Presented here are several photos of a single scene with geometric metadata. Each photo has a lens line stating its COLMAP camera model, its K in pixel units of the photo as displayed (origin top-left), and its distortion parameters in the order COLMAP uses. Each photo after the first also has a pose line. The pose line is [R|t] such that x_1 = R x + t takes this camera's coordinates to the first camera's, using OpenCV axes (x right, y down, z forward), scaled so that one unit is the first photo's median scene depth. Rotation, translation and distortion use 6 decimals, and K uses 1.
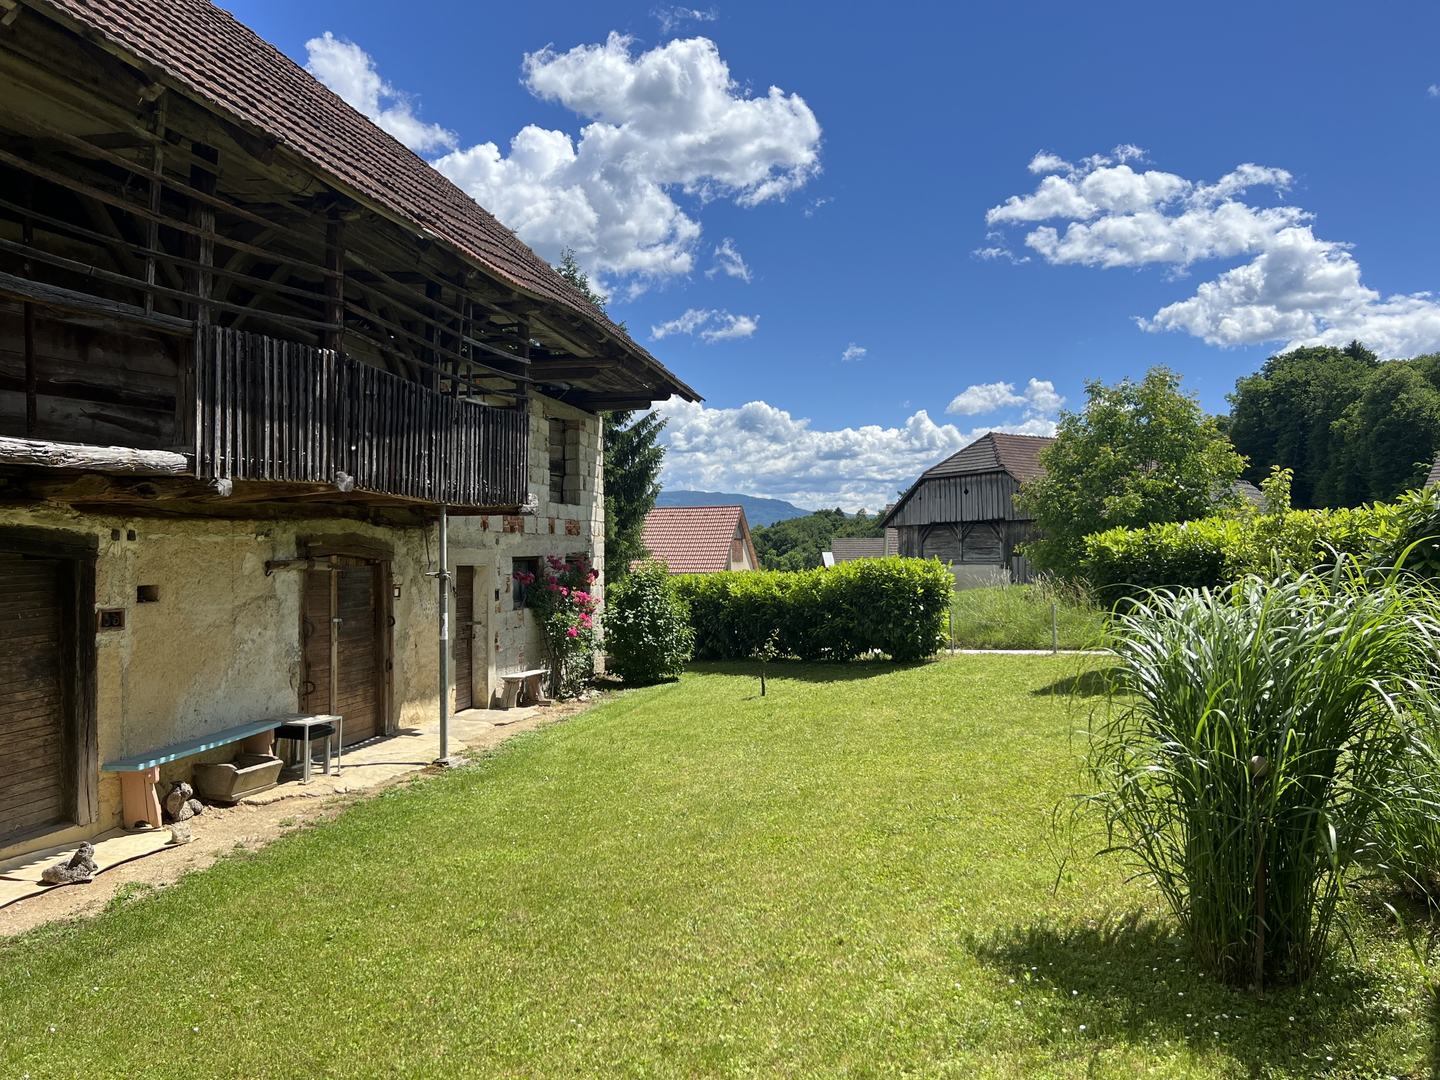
lens RADIAL K [[1072.3, 0, 721.5], [0, 1072.3, 550.7], [0, 0, 1]] dist [0.084681, -0.118609]
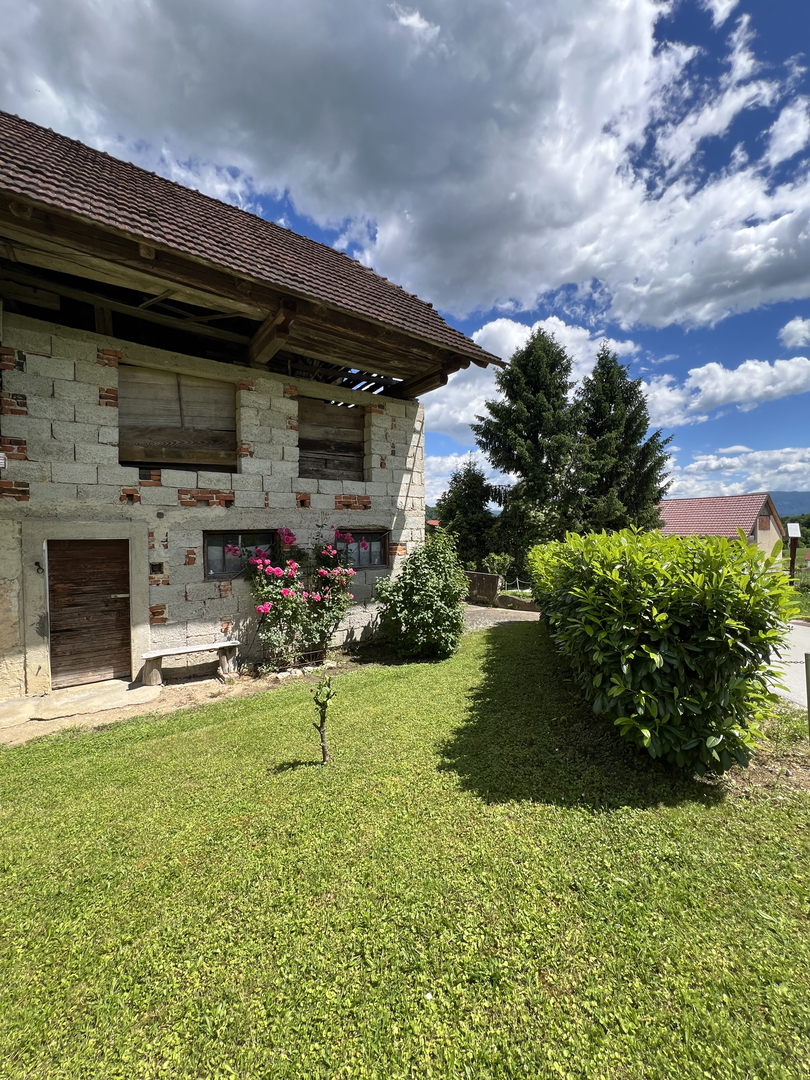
lens RADIAL K [[437.9, 0, 401.2], [0, 437.9, 539.0], [0, 0, 1]] dist [-0.002950, -0.000078]
pose [[0.741578, 0.014284, -0.670714, 0.228555], [0.006442, 0.999576, 0.028410, 0.003396], [0.670836, -0.025389, 0.741171, 0.834810]]
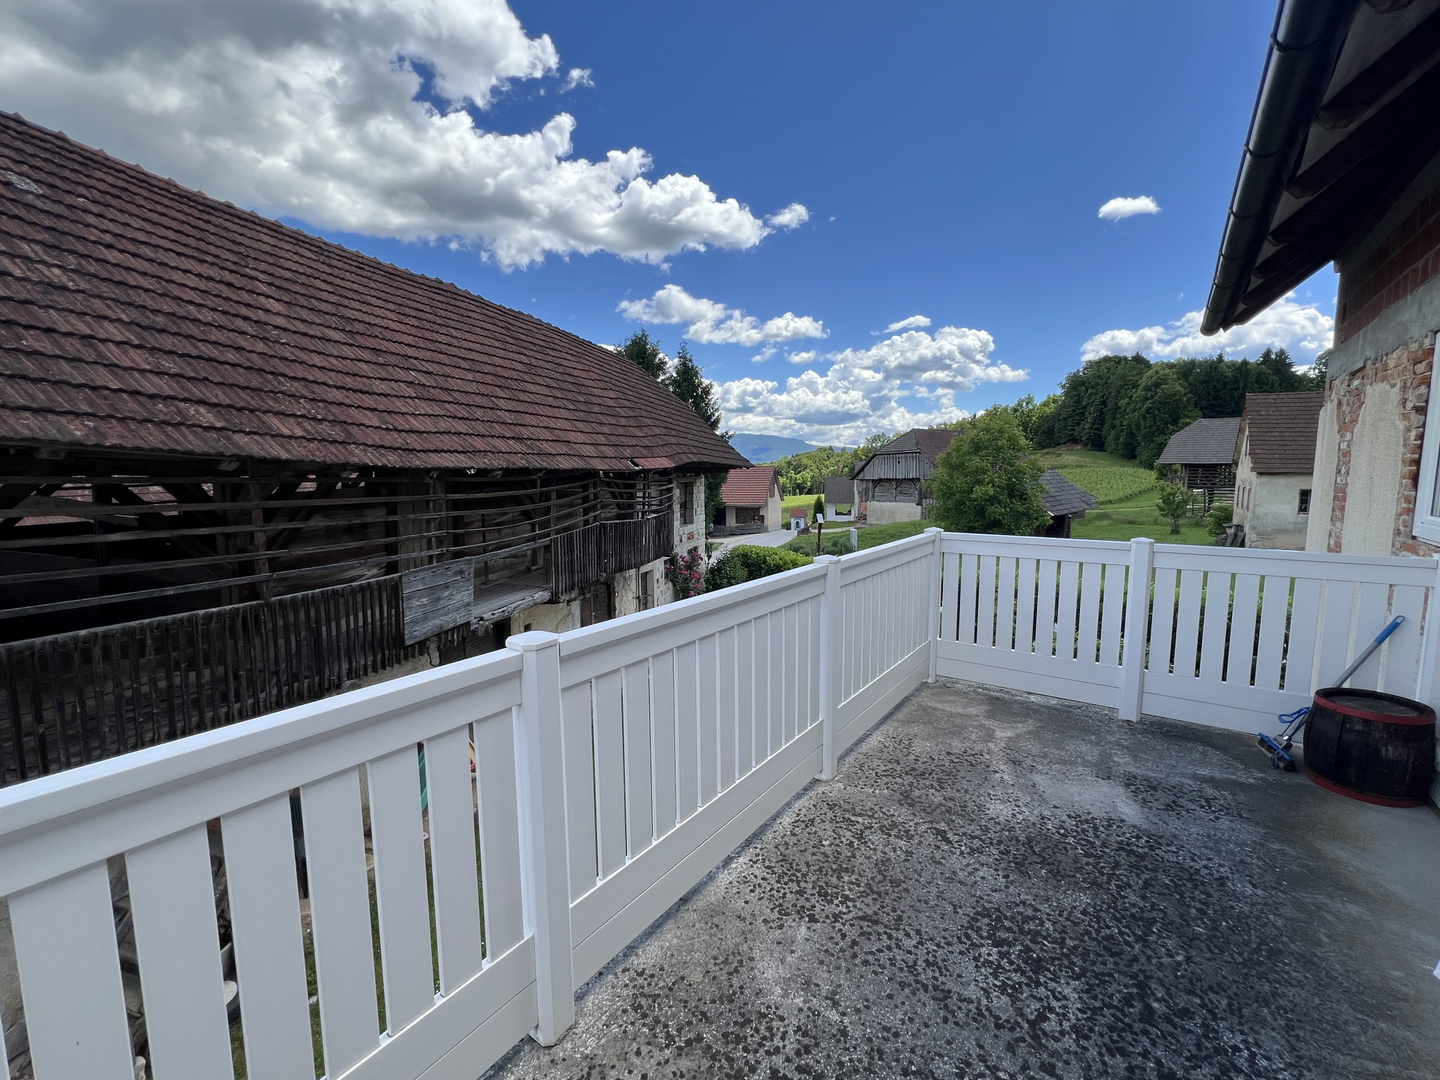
lens RADIAL K [[602.0, 0, 719.1], [0, 602.0, 540.4], [0, 0, 1]] dist [-0.002049, 0.000616]
pose [[0.997314, 0.008703, -0.072720, -0.000333], [0.000229, 0.992540, 0.121923, -0.179482], [0.073238, -0.121612, 0.989872, -0.160856]]
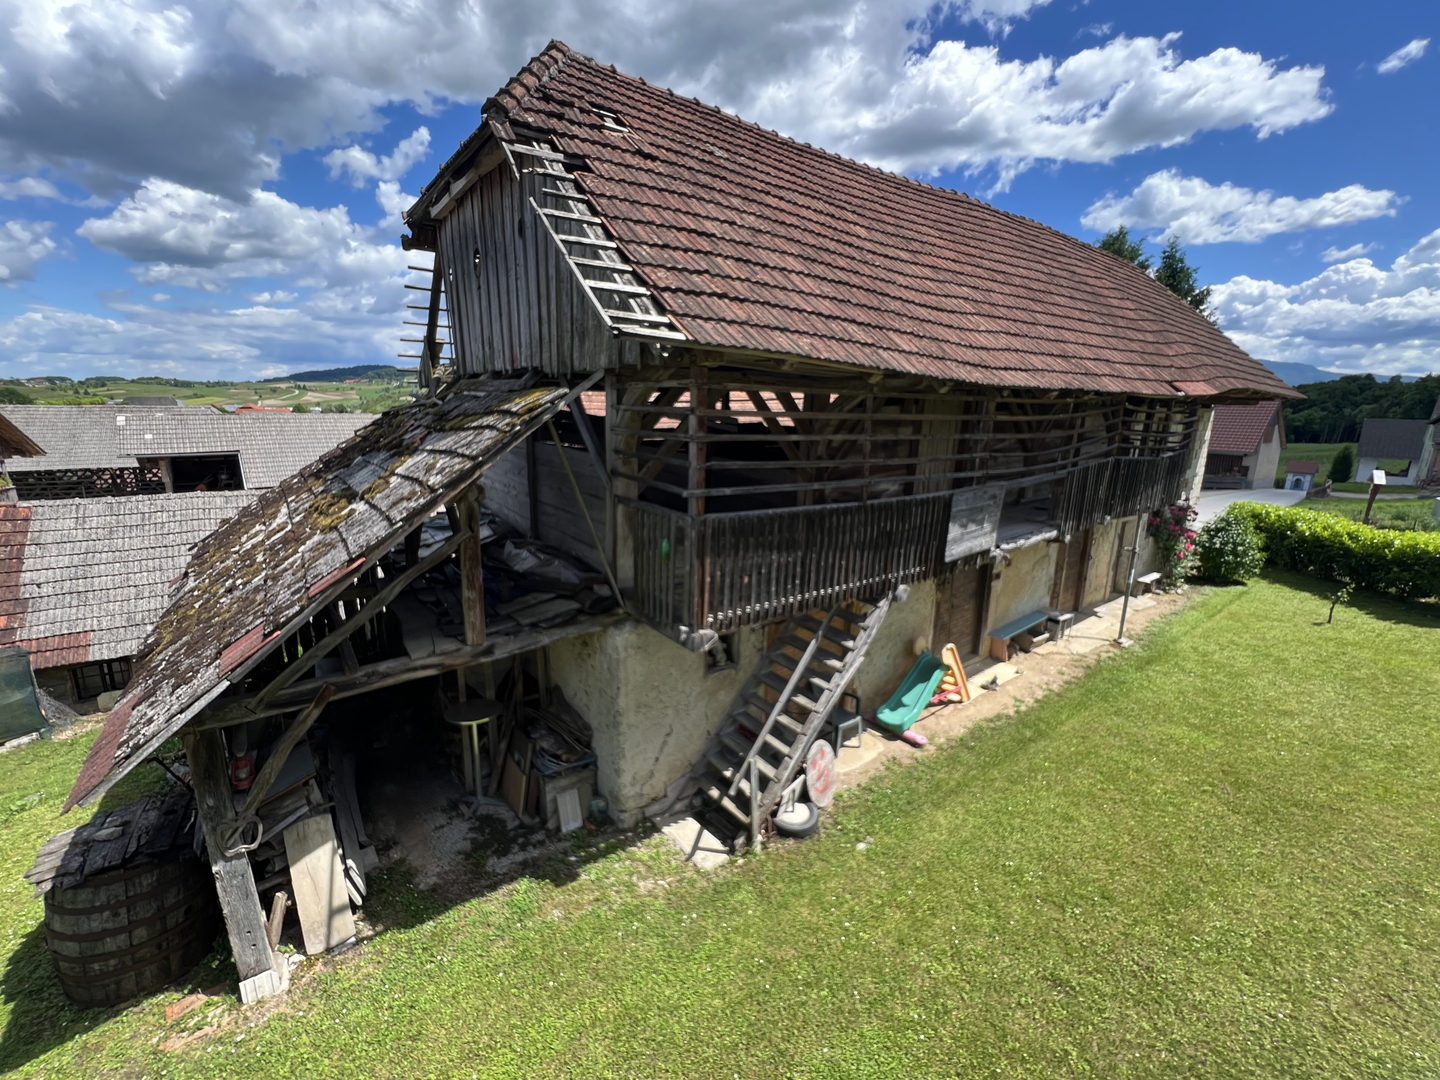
lens RADIAL K [[605.3, 0, 720.0], [0, 605.3, 540.0], [0, 0, 1]] dist [-0.001353, 0.000456]
pose [[0.770912, 0.163083, -0.615710, -0.118371], [-0.016972, 0.971582, 0.236094, -0.170272], [0.636715, -0.171558, 0.751772, -0.202547]]
